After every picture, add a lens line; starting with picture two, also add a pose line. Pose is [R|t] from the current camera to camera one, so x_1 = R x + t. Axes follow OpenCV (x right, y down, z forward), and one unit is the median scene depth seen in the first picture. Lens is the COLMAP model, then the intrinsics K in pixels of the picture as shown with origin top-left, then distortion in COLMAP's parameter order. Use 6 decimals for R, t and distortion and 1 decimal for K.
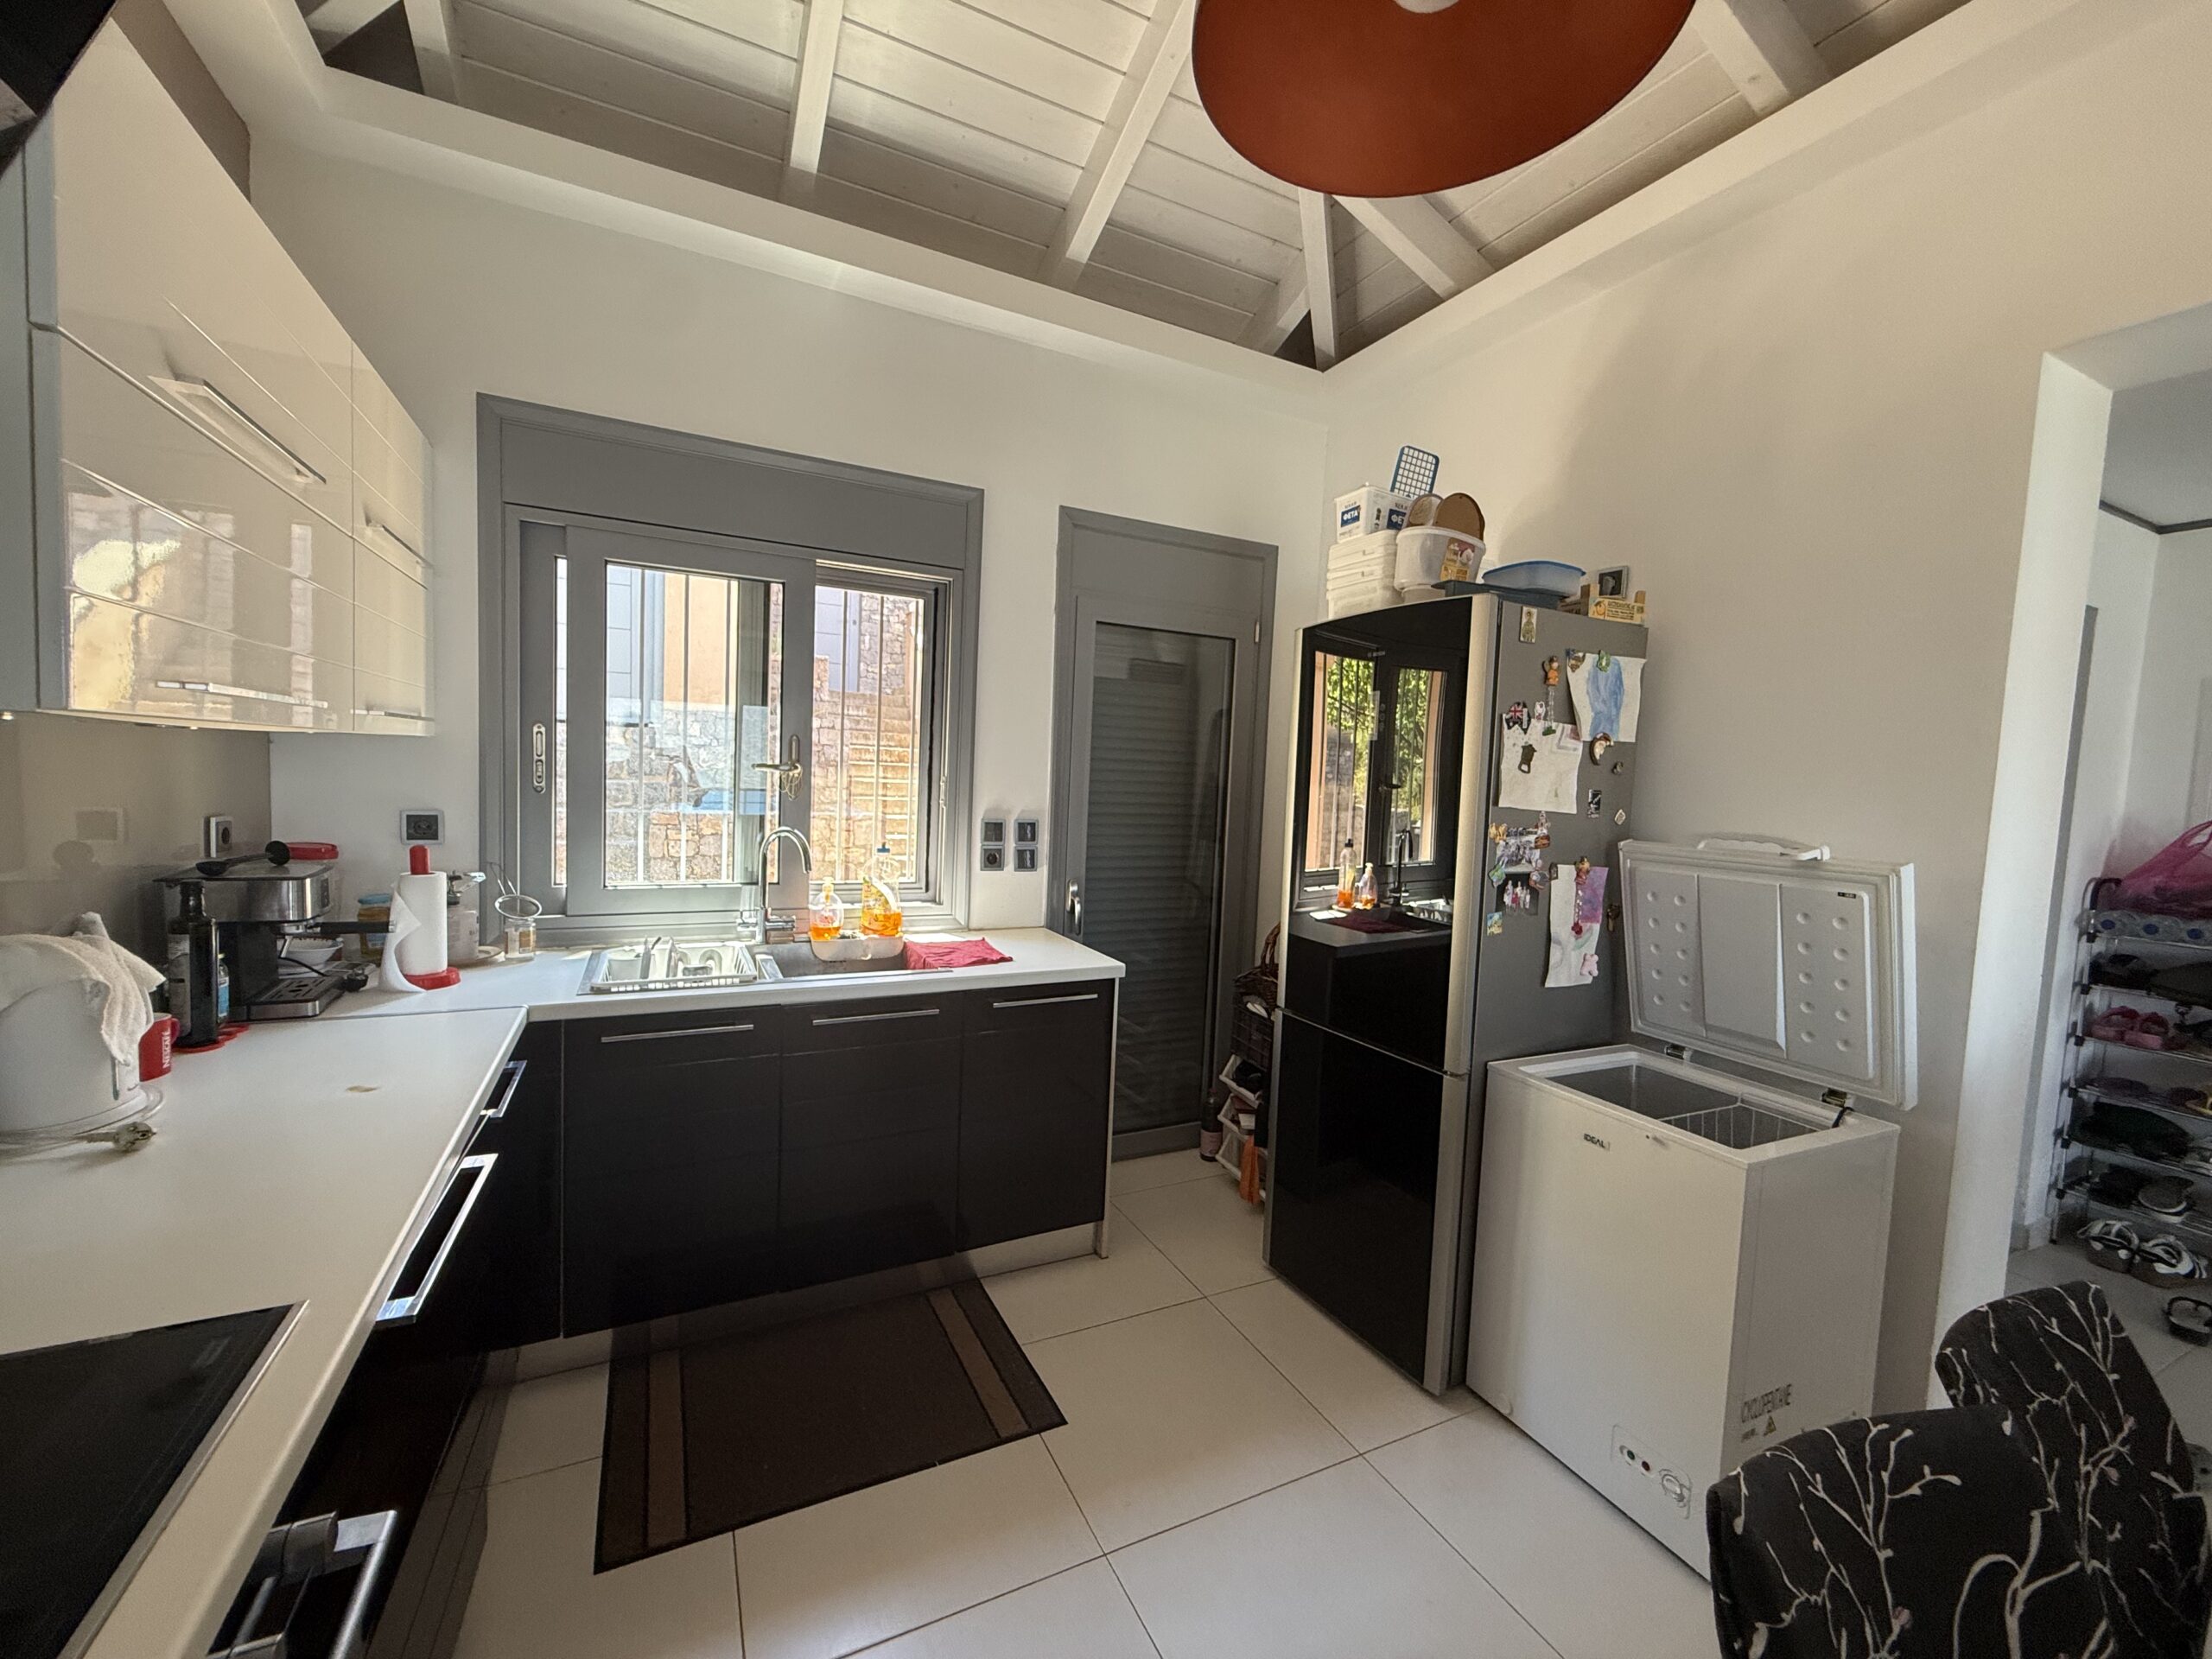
lens RADIAL K [[886.0, 0, 1103.6], [0, 886.0, 832.9], [0, 0, 1]] dist [0.000851, 0.000192]
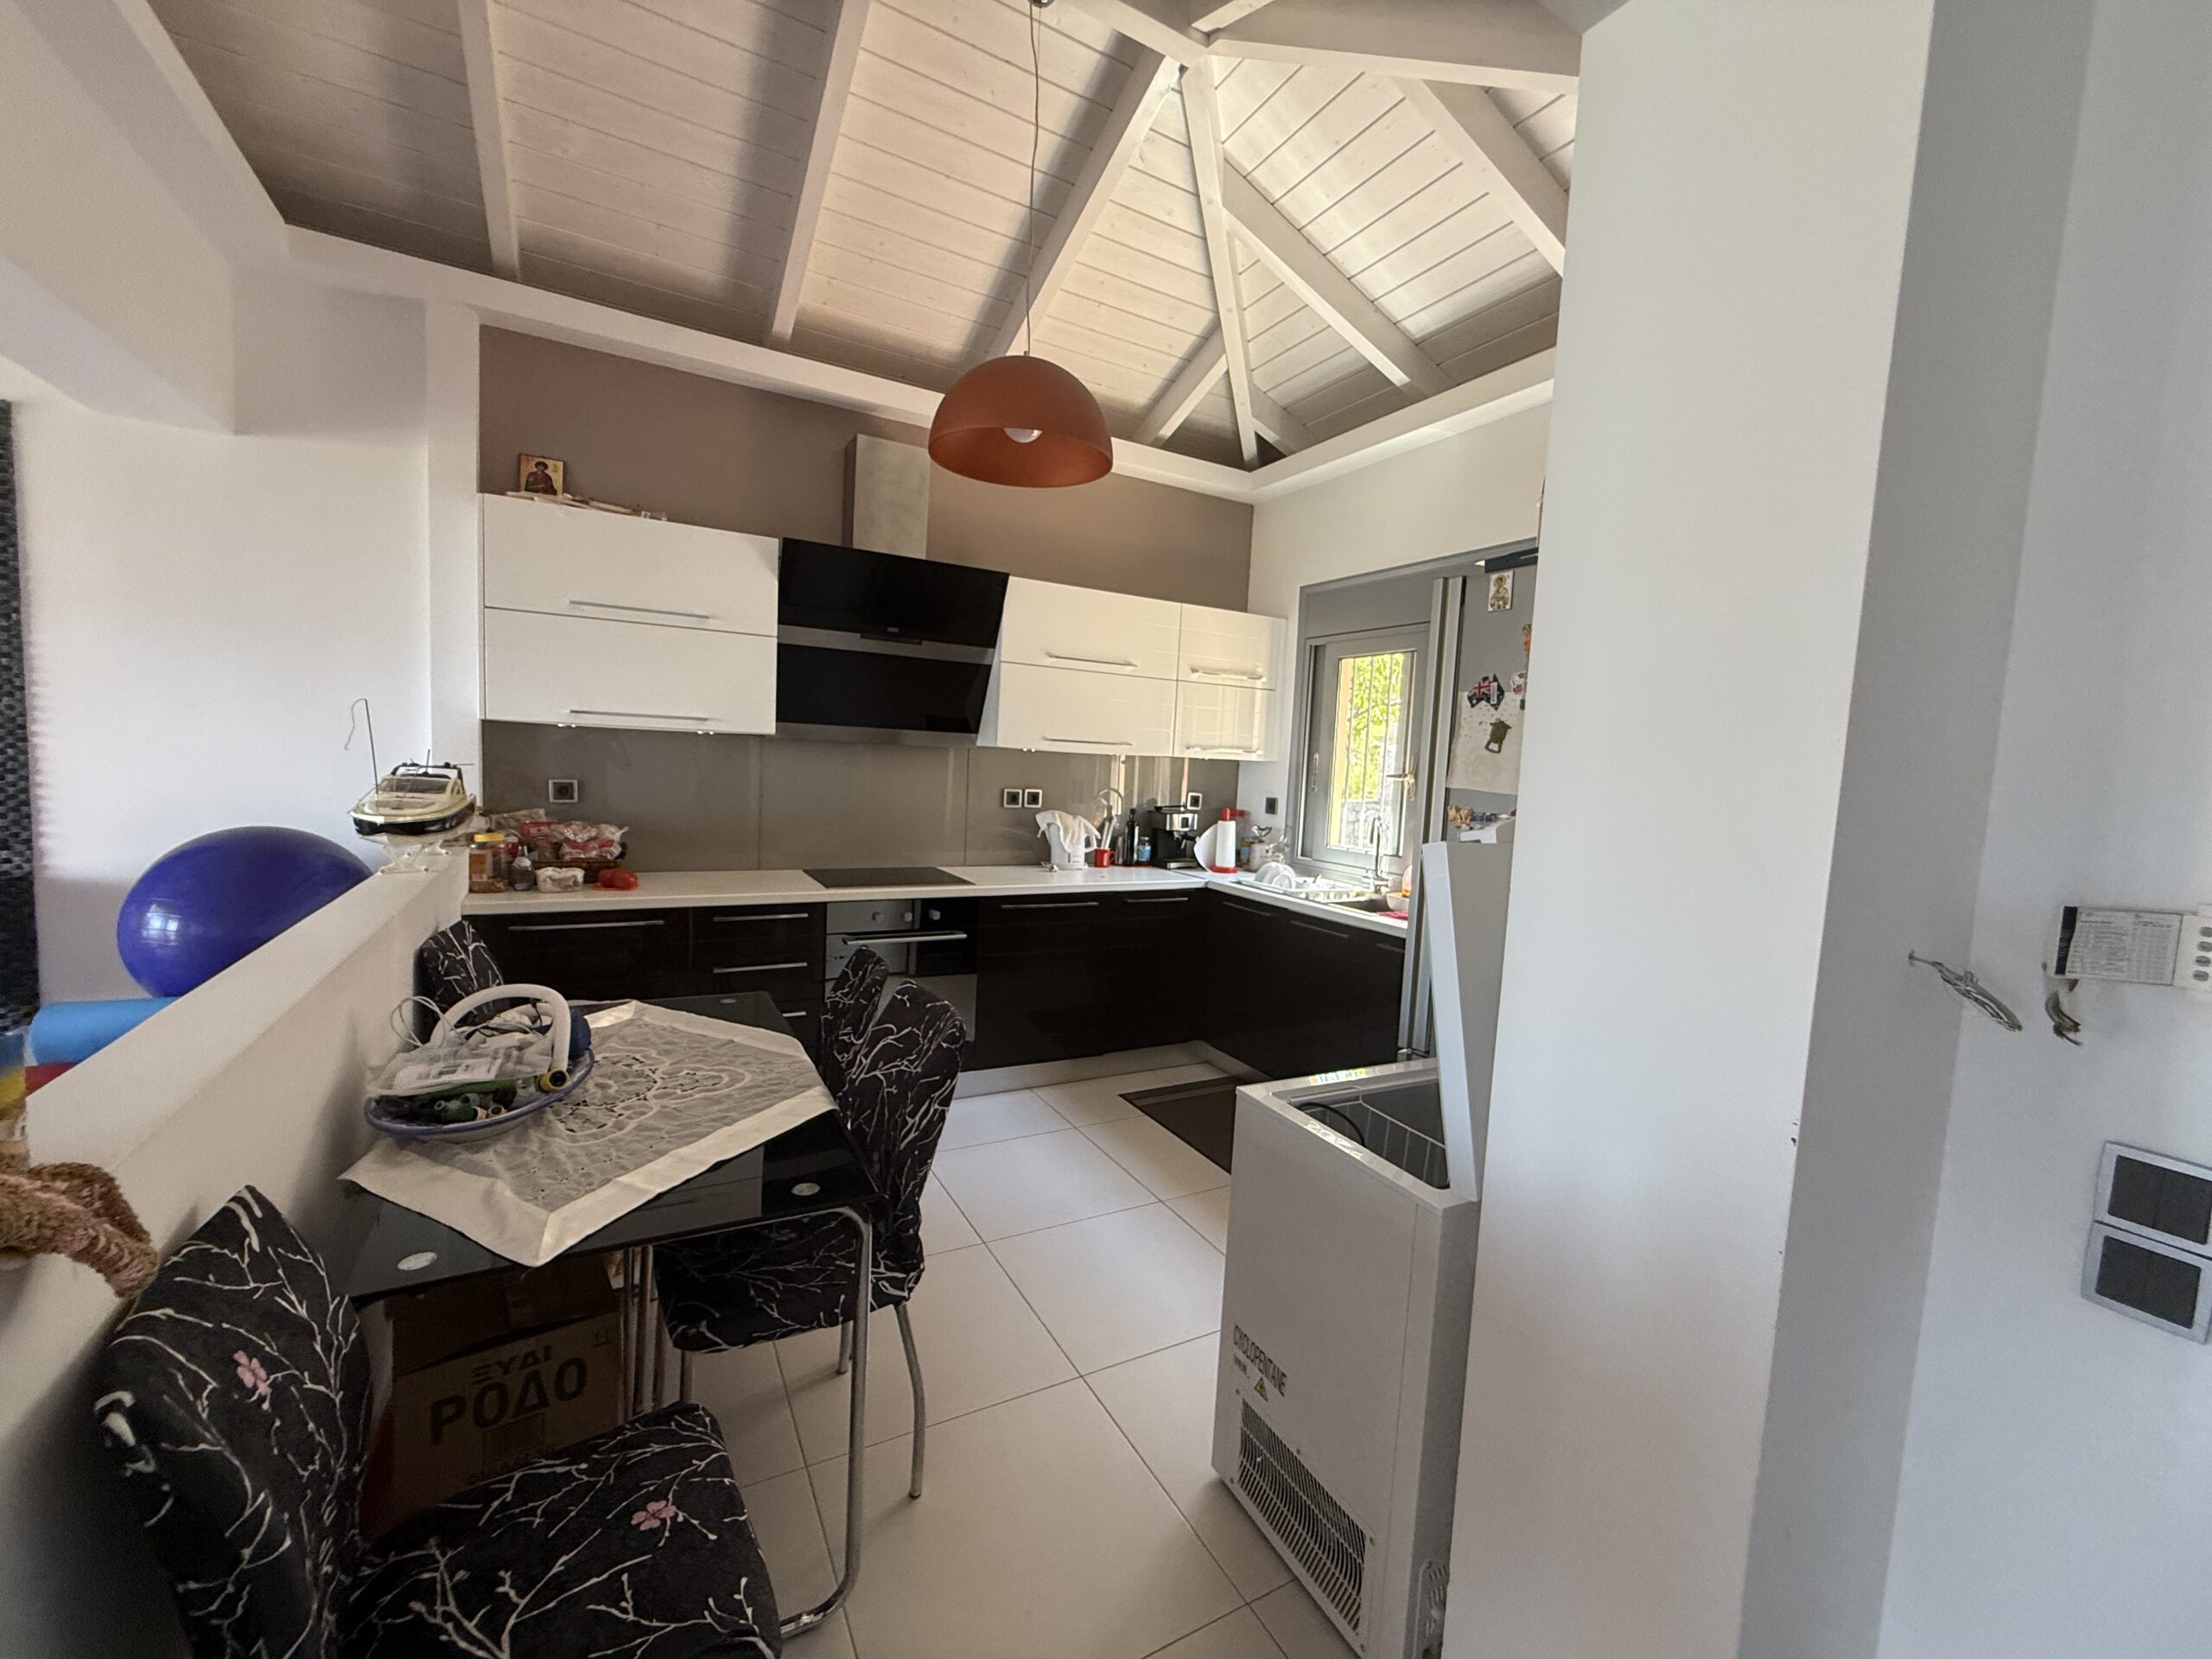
lens RADIAL K [[886.0, 0, 1103.6], [0, 886.0, 832.9], [0, 0, 1]] dist [0.000851, 0.000192]
pose [[0.048722, 0.042382, -0.997913, 1.344740], [-0.113604, 0.992851, 0.036620, 0.026086], [0.992331, 0.111582, 0.053189, 0.553272]]
